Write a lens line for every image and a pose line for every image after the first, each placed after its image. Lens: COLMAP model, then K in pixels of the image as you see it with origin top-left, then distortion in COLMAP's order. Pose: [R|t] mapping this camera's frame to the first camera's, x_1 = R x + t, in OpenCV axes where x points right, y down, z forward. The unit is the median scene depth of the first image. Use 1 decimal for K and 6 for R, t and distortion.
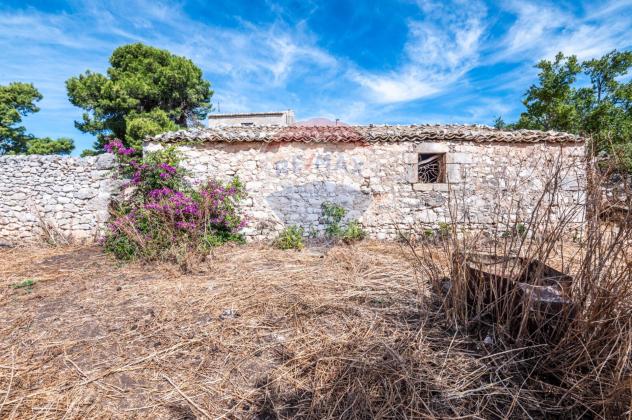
lens RADIAL K [[306.5, 0, 313.8], [0, 306.5, 213.4], [0, 0, 1]] dist [-0.020713, -0.002303]
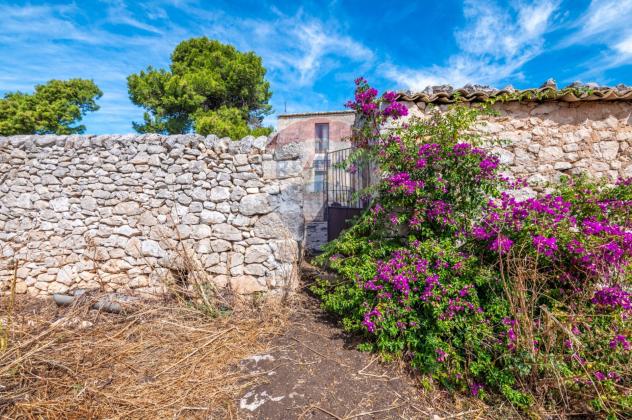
lens RADIAL K [[306.5, 0, 314.0], [0, 306.5, 212.1], [0, 0, 1]] dist [-0.020713, -0.002303]
pose [[0.996754, 0.011864, -0.079633, -0.527212], [-0.014585, 0.999327, -0.033671, -0.031881], [0.079180, 0.034723, 0.996255, 0.420292]]
